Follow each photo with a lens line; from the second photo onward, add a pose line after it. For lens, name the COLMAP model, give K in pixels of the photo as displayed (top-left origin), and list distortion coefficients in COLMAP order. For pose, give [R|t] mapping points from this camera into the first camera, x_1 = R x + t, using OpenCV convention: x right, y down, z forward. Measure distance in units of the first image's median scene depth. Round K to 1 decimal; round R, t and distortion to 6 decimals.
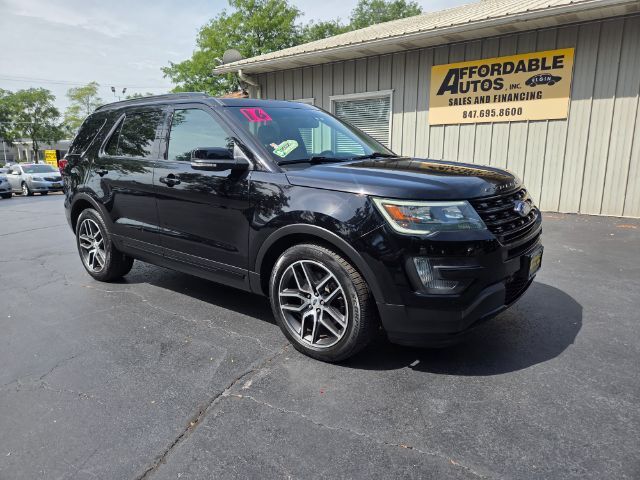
lens RADIAL K [[446.4, 0, 319.6], [0, 446.4, 236.8], [0, 0, 1]] dist [0.057042, -0.057484]
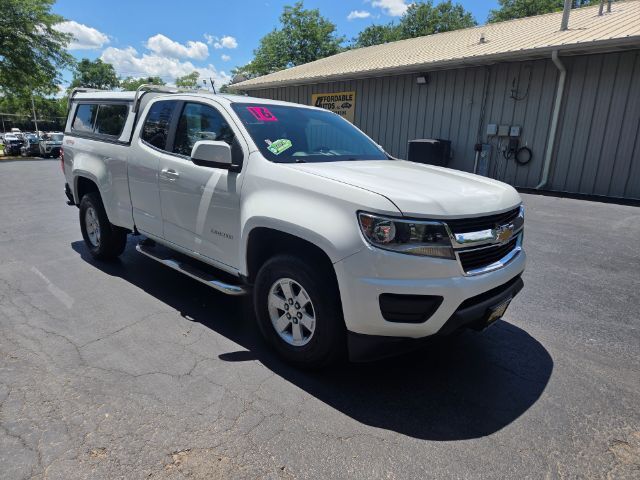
lens RADIAL K [[452.4, 0, 317.7], [0, 452.4, 239.3], [0, 0, 1]] dist [0.072657, -0.067508]
pose [[0.974848, 0.084441, -0.206256, 0.789864], [-0.076560, 0.996007, 0.045909, 0.177163], [0.209310, -0.028963, 0.977420, -1.048435]]
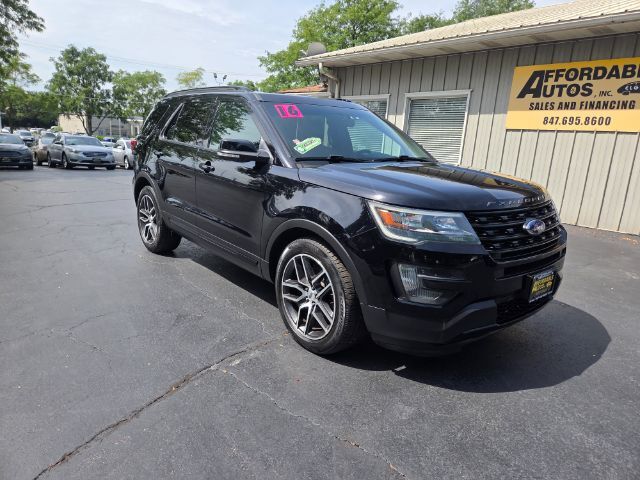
lens RADIAL K [[446.4, 0, 319.6], [0, 446.4, 236.8], [0, 0, 1]] dist [0.057042, -0.057484]
pose [[0.978319, 0.108581, -0.176356, 0.057121], [-0.105888, 0.994073, 0.024638, -0.005469], [0.177986, -0.005430, 0.984018, -0.006417]]
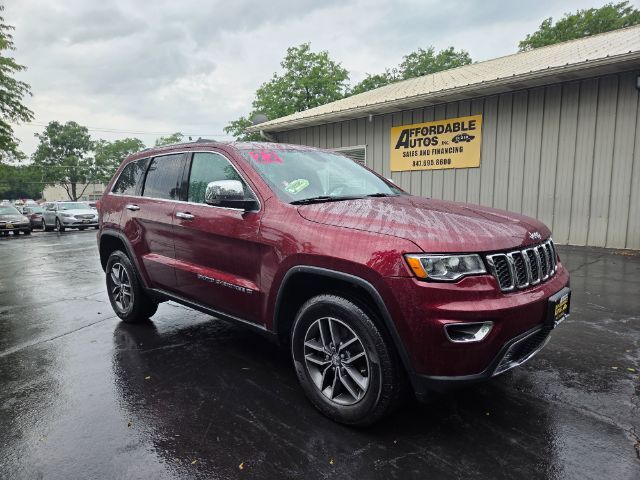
lens RADIAL K [[441.1, 0, 322.2], [0, 441.1, 243.5], [0, 0, 1]] dist [0.063963, -0.056579]
pose [[0.988736, 0.013531, -0.149060, 0.261988], [-0.023706, 0.997492, -0.066697, 0.053838], [0.147783, 0.069480, 0.986576, -0.302700]]
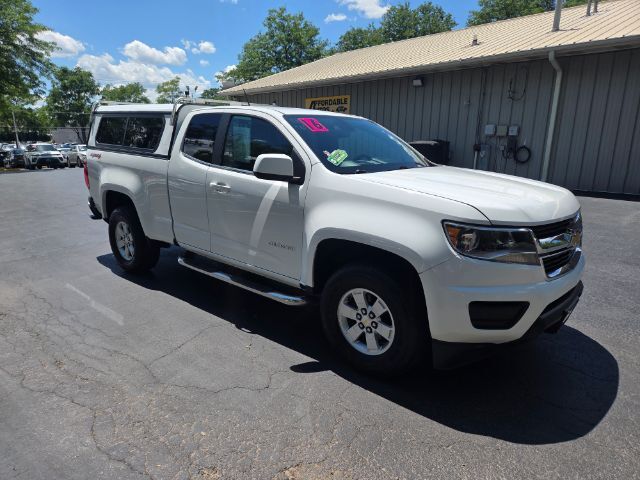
lens RADIAL K [[450.0, 0, 318.0], [0, 450.0, 241.3], [0, 0, 1]] dist [0.067011, -0.056667]
pose [[0.983889, 0.050630, -0.171462, 0.722734], [-0.043685, 0.998074, 0.044044, 0.174405], [0.173362, -0.035844, 0.984206, -1.061894]]
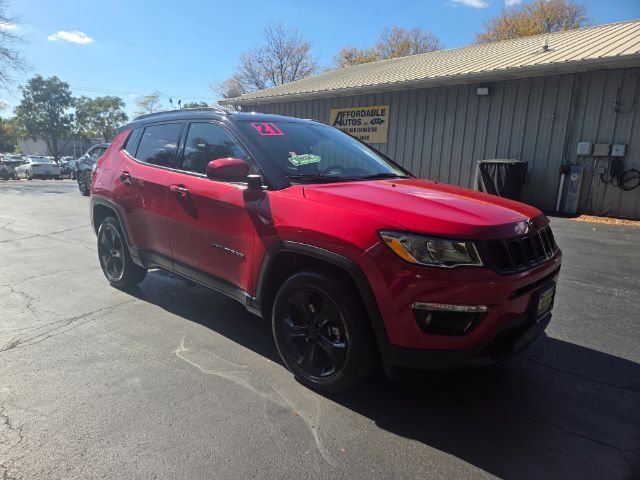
lens RADIAL K [[446.4, 0, 319.6], [0, 446.4, 236.8], [0, 0, 1]] dist [0.057042, -0.057484]
pose [[0.992449, 0.060033, -0.106963, 0.446983], [-0.061750, 0.998009, -0.012814, 0.146696], [0.105980, 0.019322, 0.994180, -0.762161]]
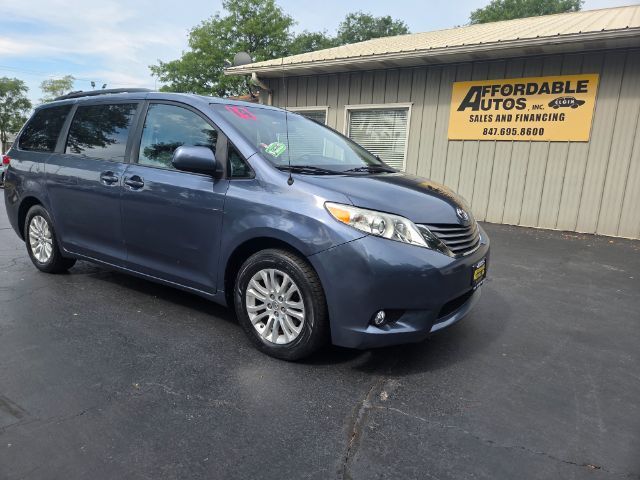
lens RADIAL K [[445.8, 0, 315.5], [0, 445.8, 235.0], [0, 0, 1]] dist [0.056948, -0.058770]
pose [[0.996908, 0.047523, 0.062574, -0.115867], [-0.046063, 0.998636, -0.024565, 0.005303], [-0.063656, 0.021607, 0.997738, 0.014933]]
